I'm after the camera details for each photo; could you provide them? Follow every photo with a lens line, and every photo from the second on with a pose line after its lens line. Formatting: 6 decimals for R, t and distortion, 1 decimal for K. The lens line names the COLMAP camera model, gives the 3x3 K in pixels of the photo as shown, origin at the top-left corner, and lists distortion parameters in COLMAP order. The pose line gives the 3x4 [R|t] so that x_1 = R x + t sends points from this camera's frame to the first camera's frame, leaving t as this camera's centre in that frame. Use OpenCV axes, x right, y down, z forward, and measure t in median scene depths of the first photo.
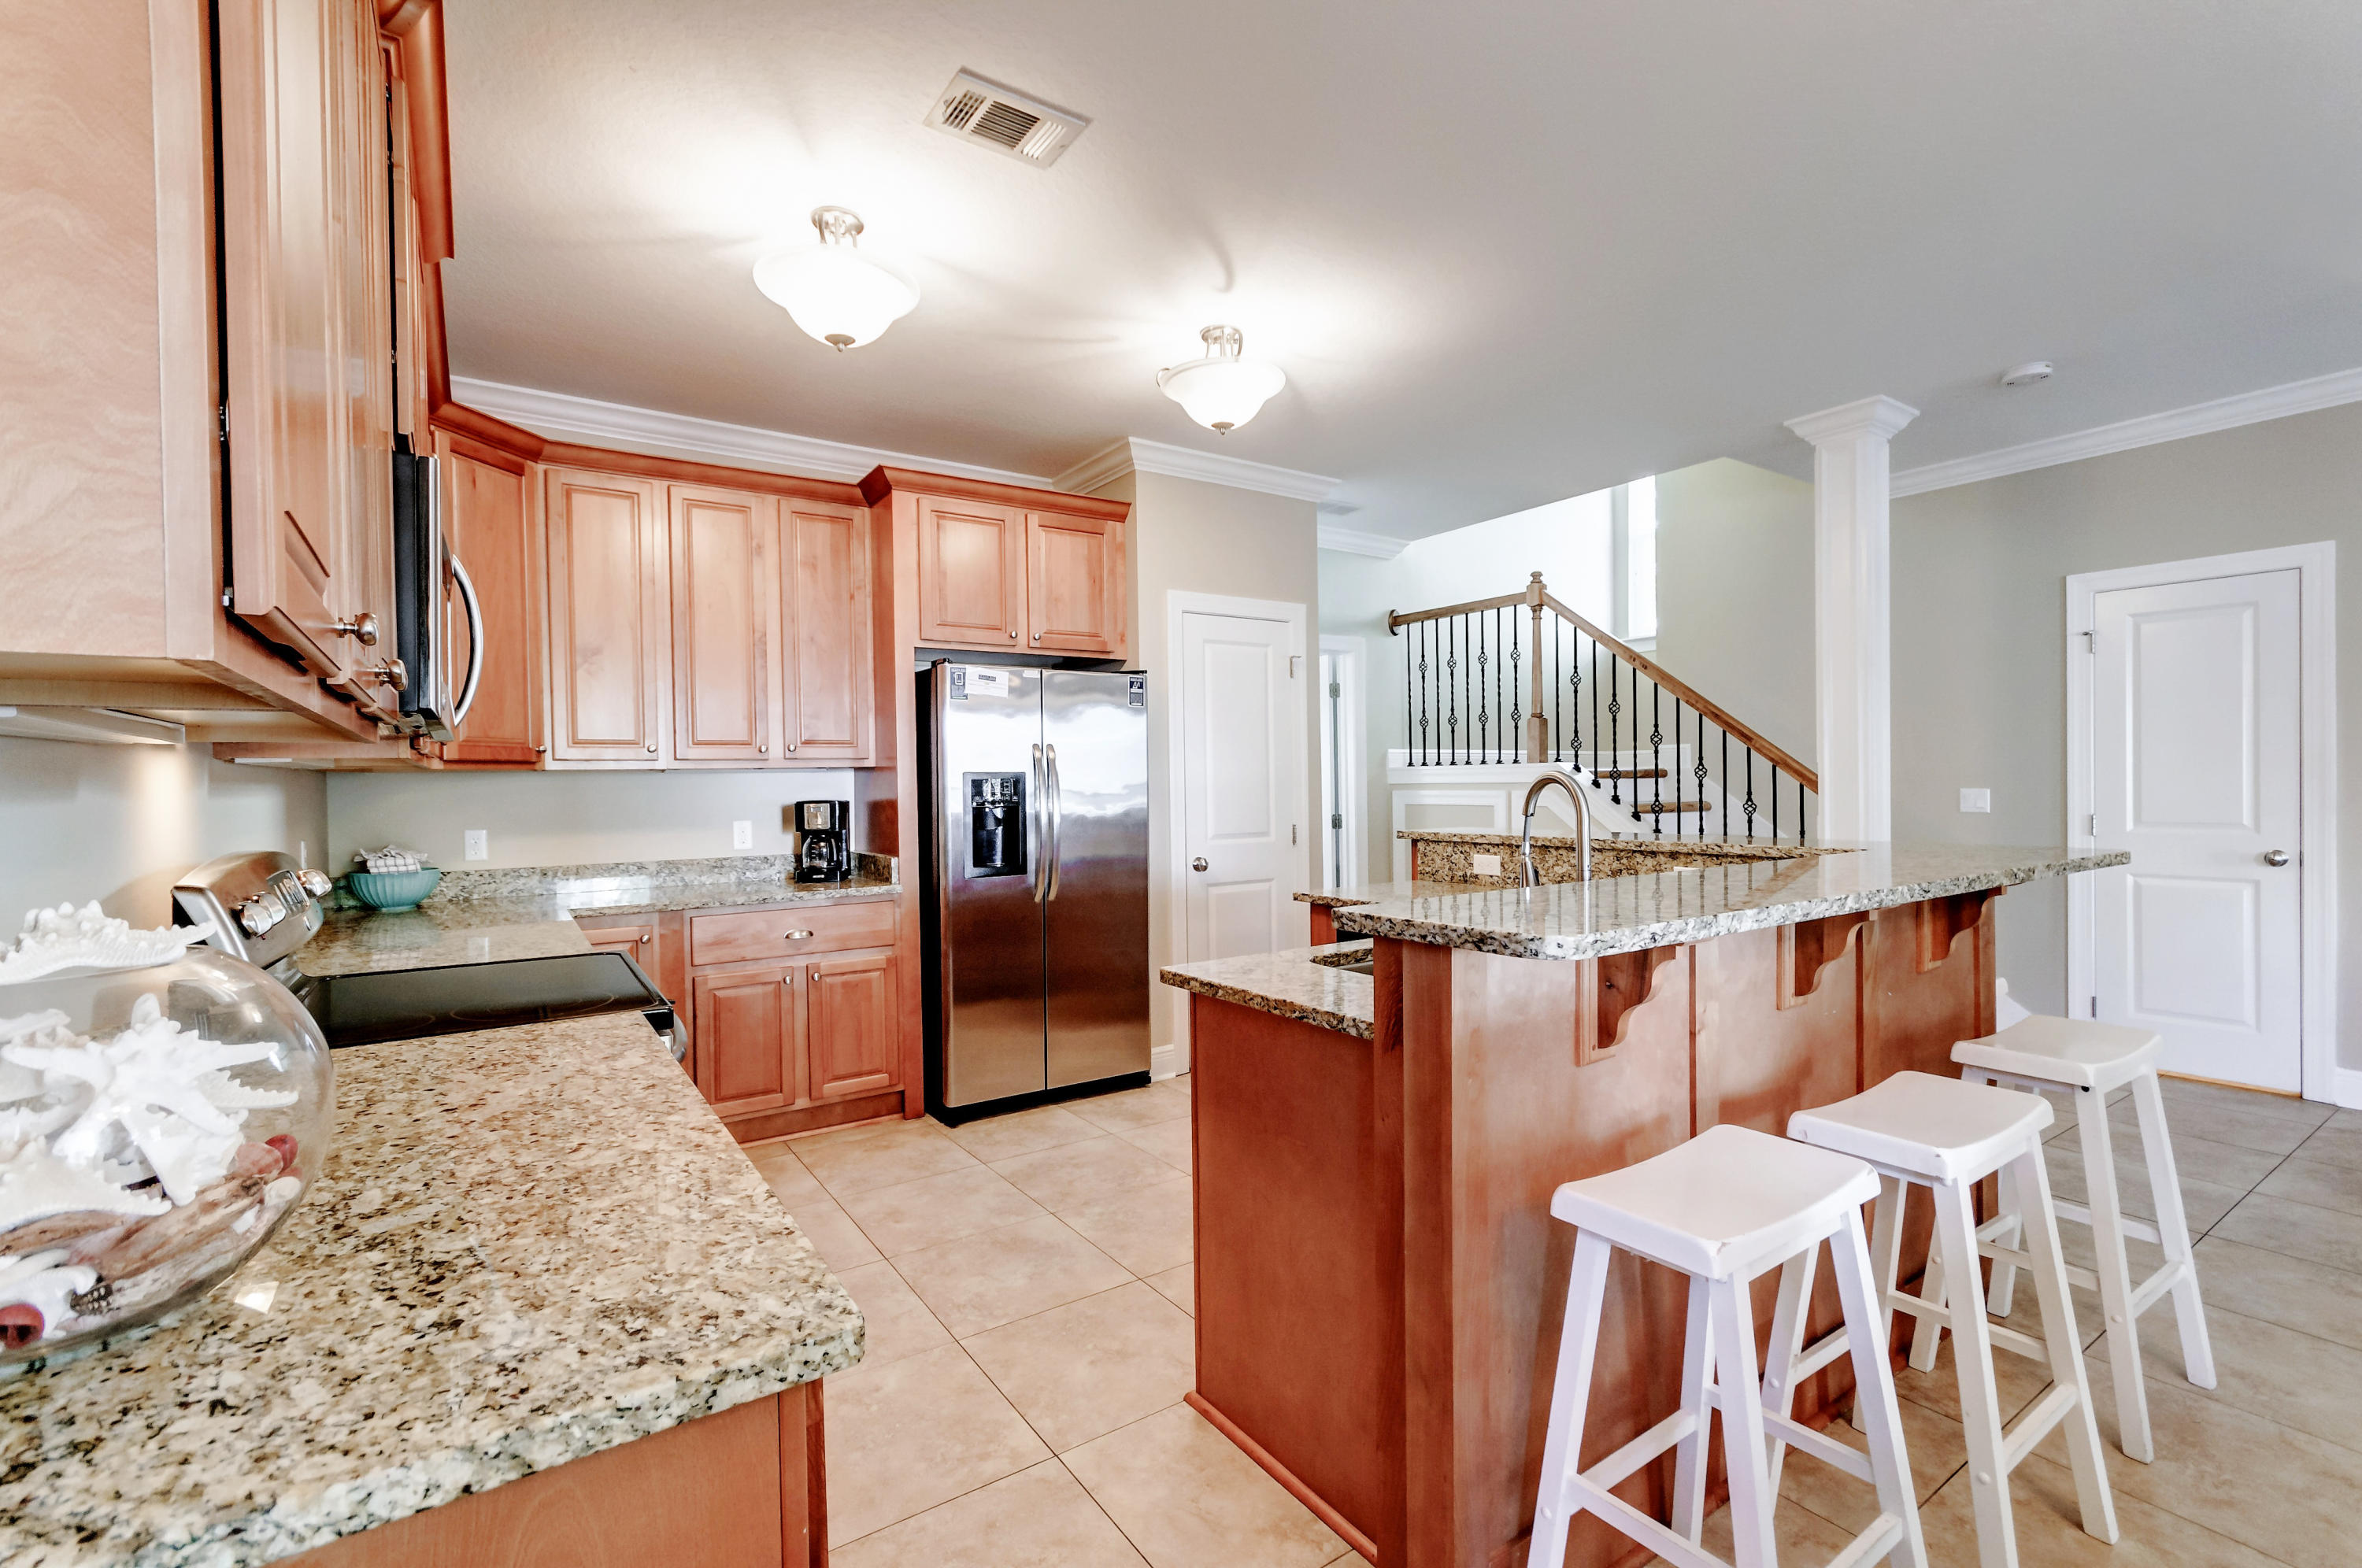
lens RADIAL K [[1030.7, 0, 1173.5], [0, 1030.7, 787.8], [0, 0, 1]] dist [0.001838, 0.002361]
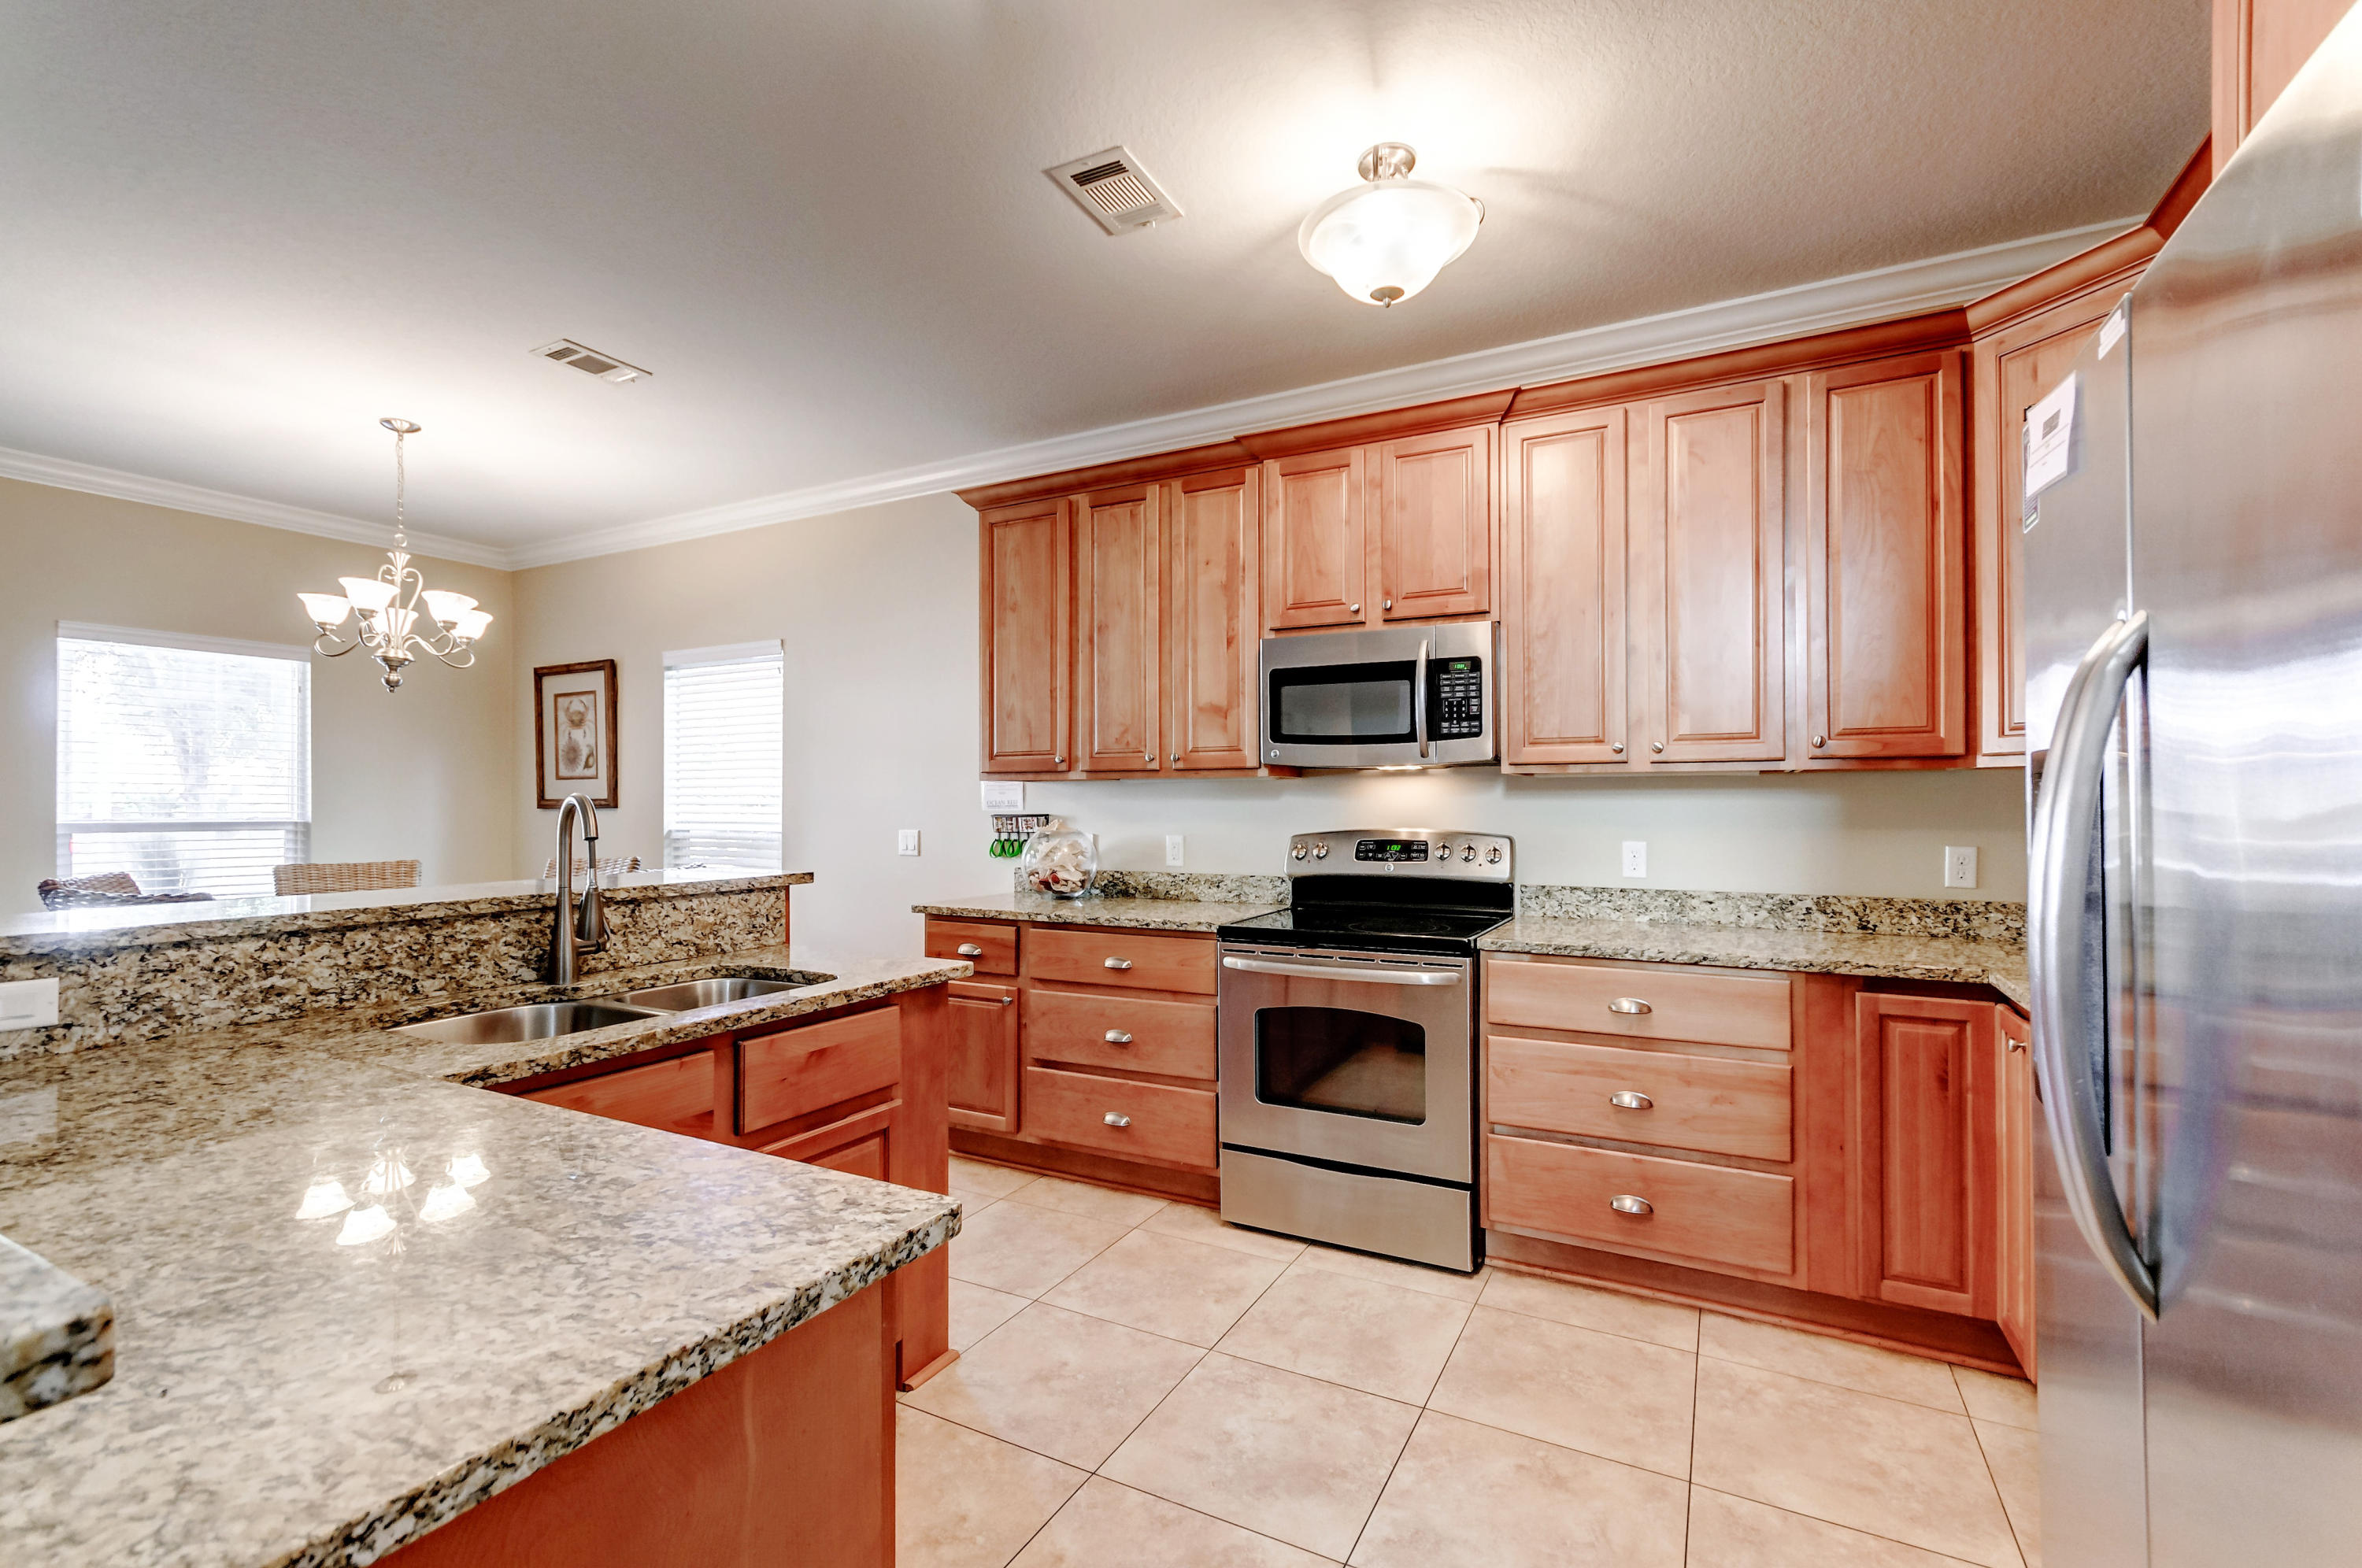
lens RADIAL K [[1030.7, 0, 1175.8], [0, 1030.7, 790.5], [0, 0, 1]] dist [0.001838, 0.002361]
pose [[-0.882140, 0.013702, -0.470787, 0.187679], [0.013740, 0.999900, 0.003355, -0.009943], [0.470786, -0.003509, -0.882240, 1.225789]]
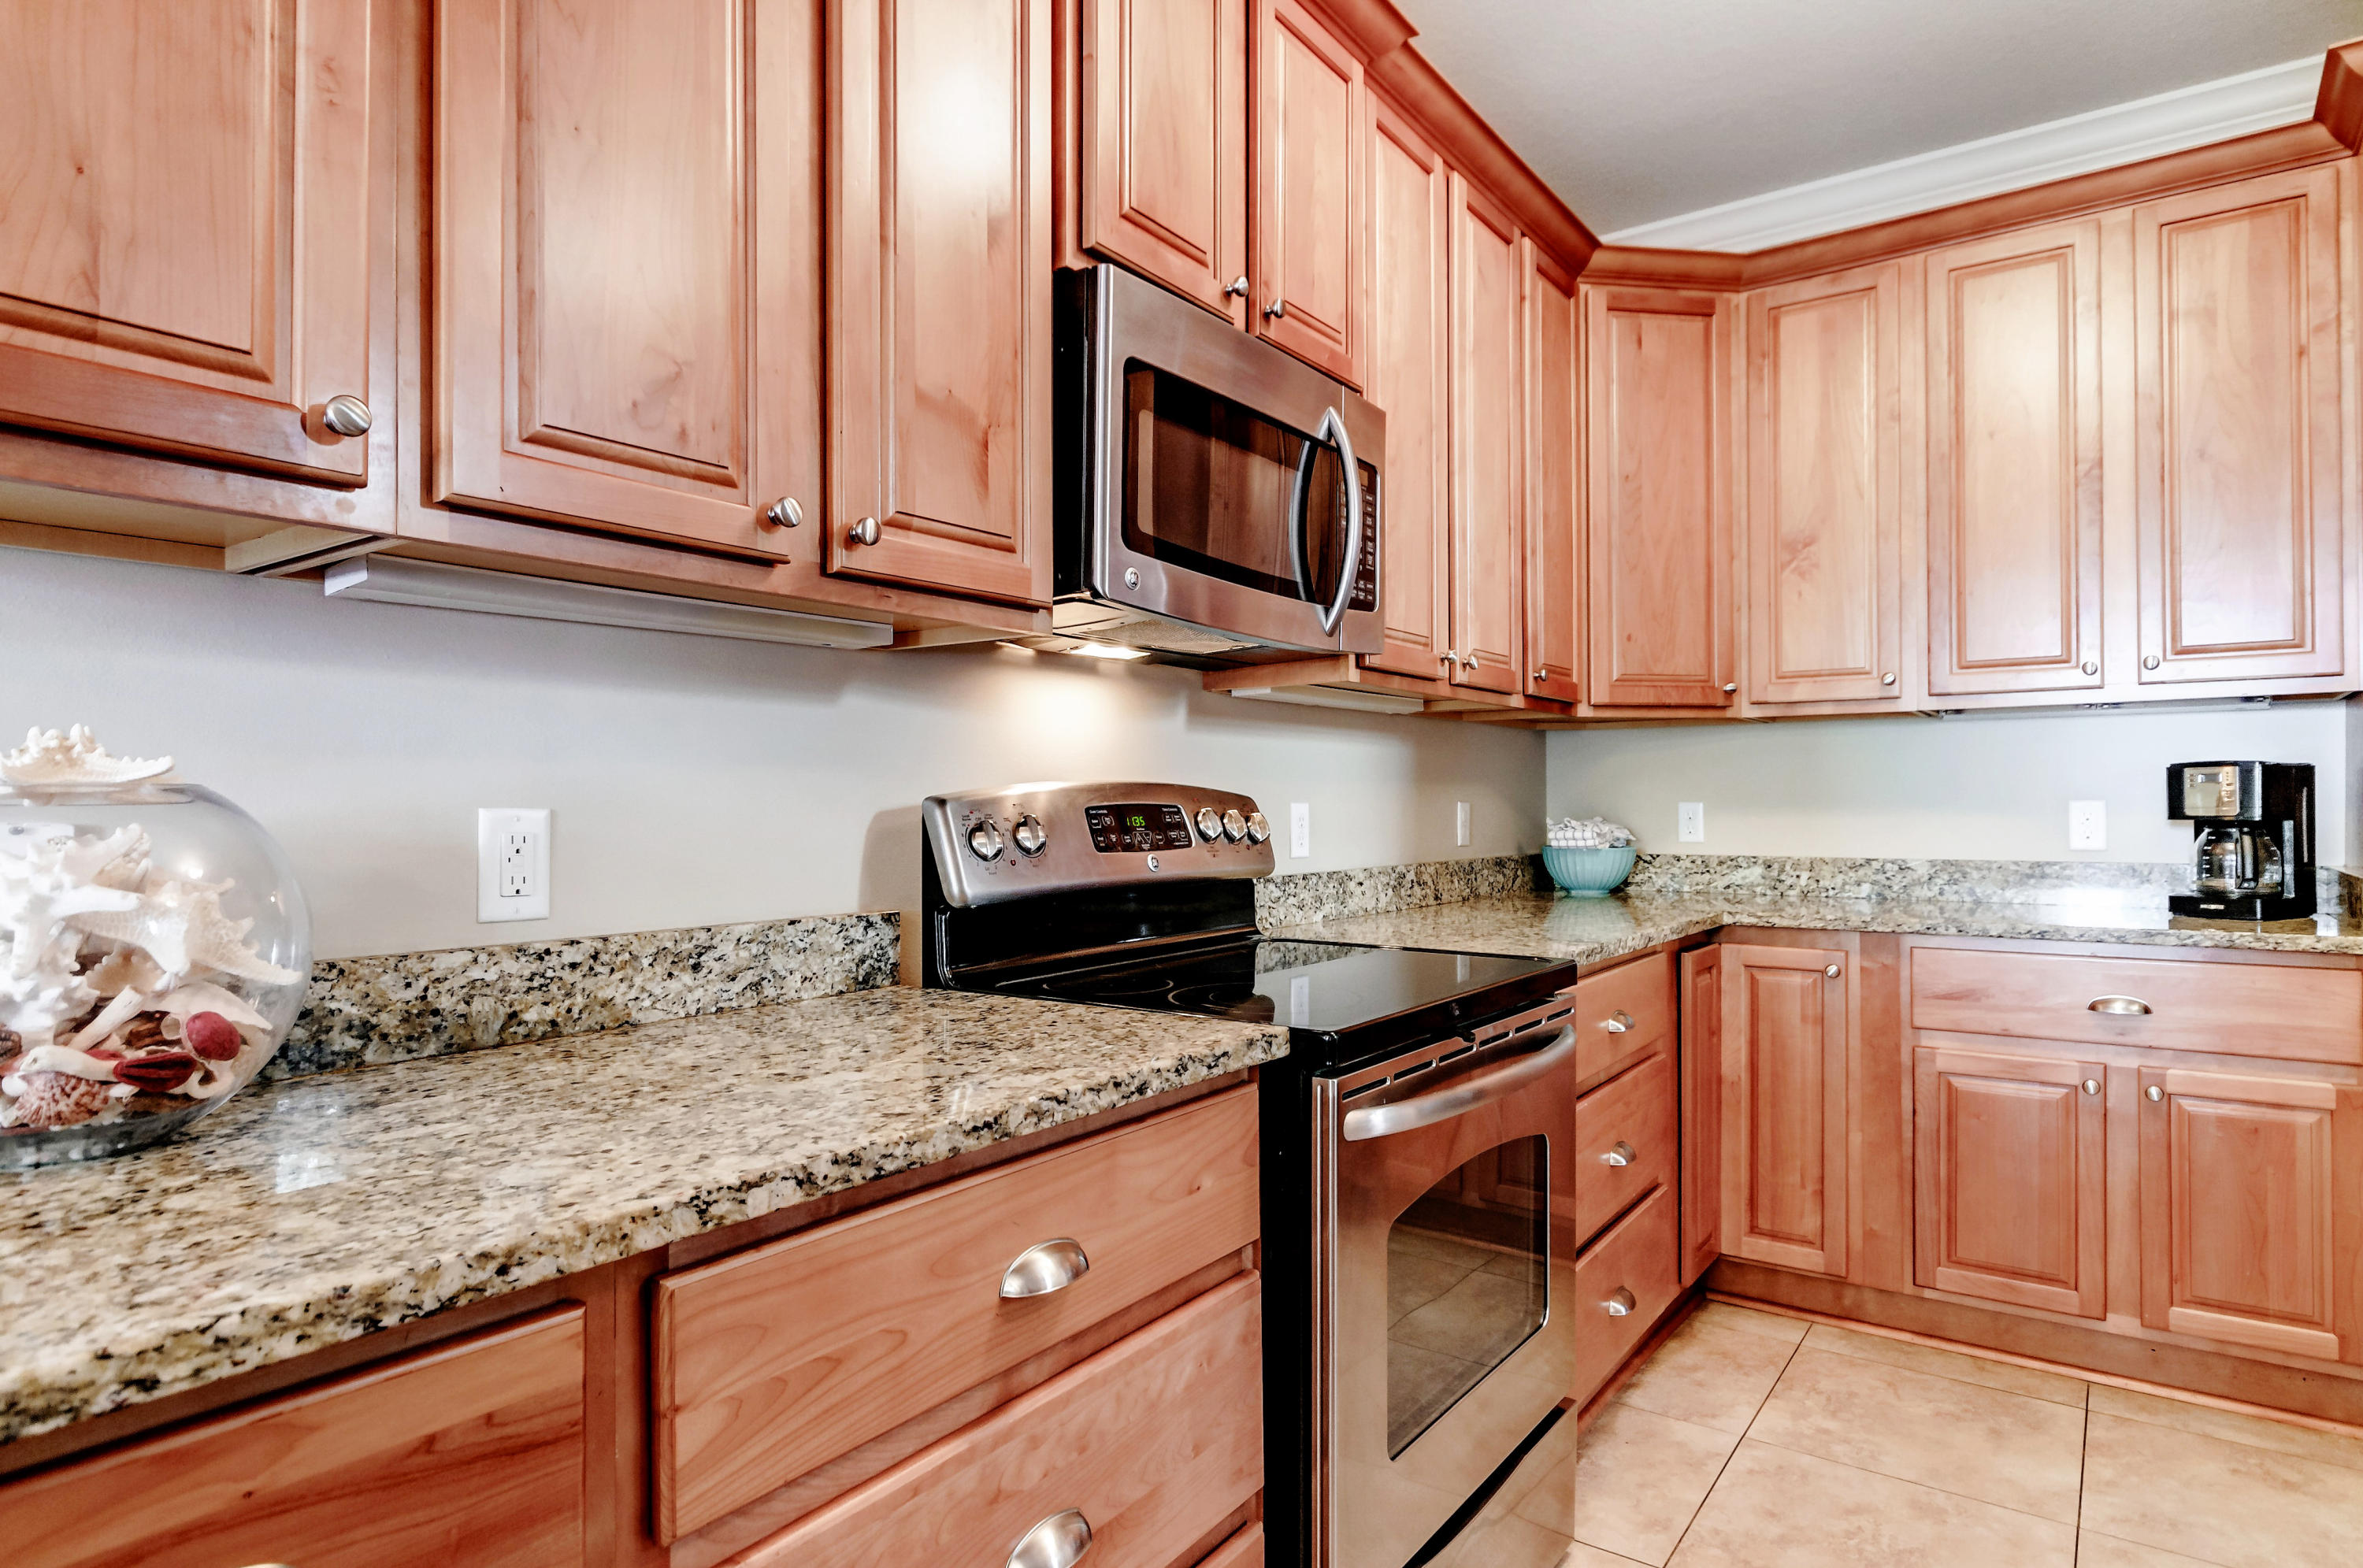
lens RADIAL K [[1303.7, 0, 1189.4], [0, 1303.7, 790.1], [0, 0, 1]] dist [0.001443, -0.001309]
pose [[0.350761, 0.005846, -0.936447, 0.101571], [-0.008789, 0.999957, 0.002951, 0.032841], [0.936424, 0.007195, 0.350798, 0.317877]]
